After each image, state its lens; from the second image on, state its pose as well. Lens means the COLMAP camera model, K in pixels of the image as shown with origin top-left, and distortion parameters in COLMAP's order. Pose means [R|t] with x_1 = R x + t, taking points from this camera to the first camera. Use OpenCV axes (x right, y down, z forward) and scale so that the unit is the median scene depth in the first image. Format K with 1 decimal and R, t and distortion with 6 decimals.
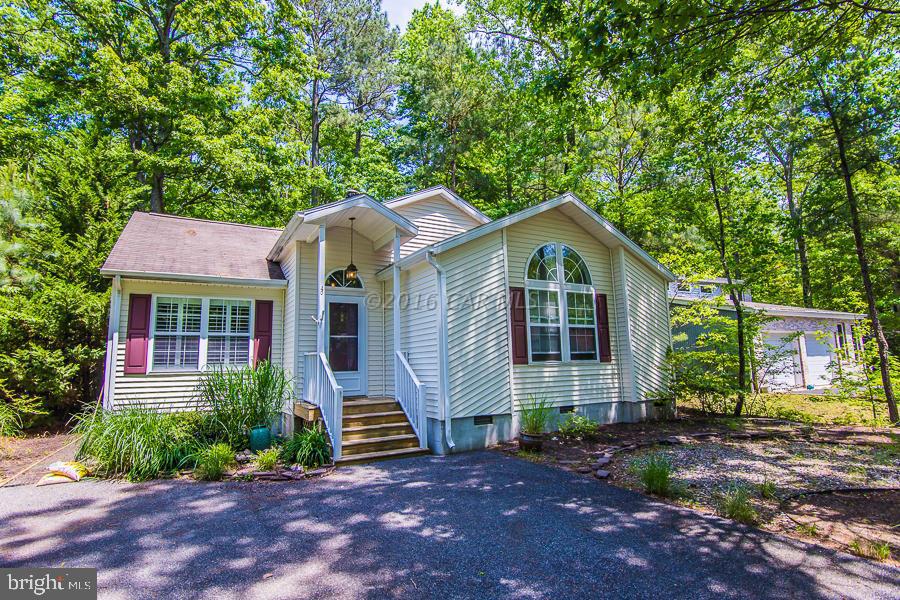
lens RADIAL K [[438.2, 0, 449.7], [0, 438.2, 301.2], [0, 0, 1]] dist [-0.021307, 0.001461]
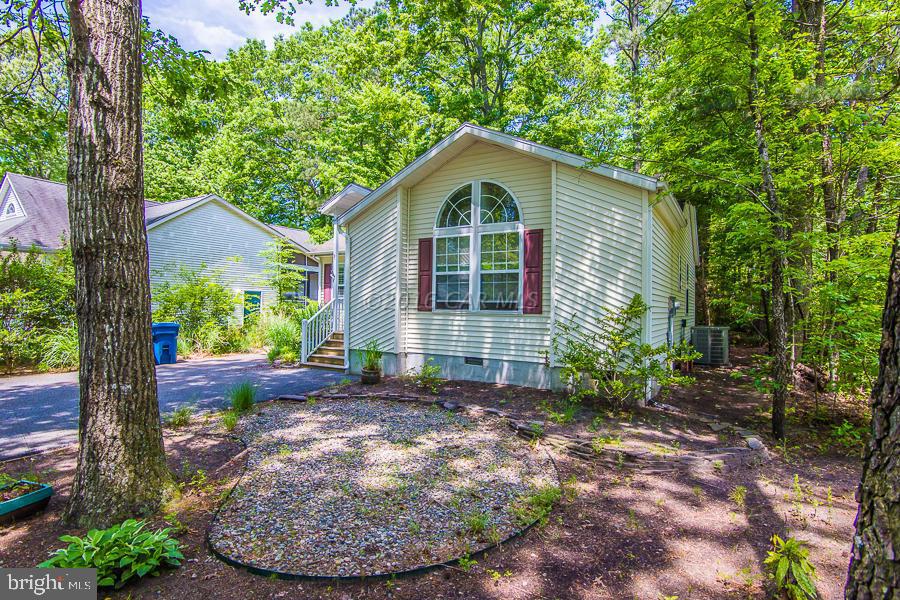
lens RADIAL K [[438.2, 0, 450.5], [0, 438.2, 301.5], [0, 0, 1]] dist [-0.021307, 0.001461]
pose [[0.509209, 0.024851, -0.860284, 1.042109], [0.100069, 0.991094, 0.087861, 0.030298], [0.854805, -0.130827, 0.502187, 0.487588]]
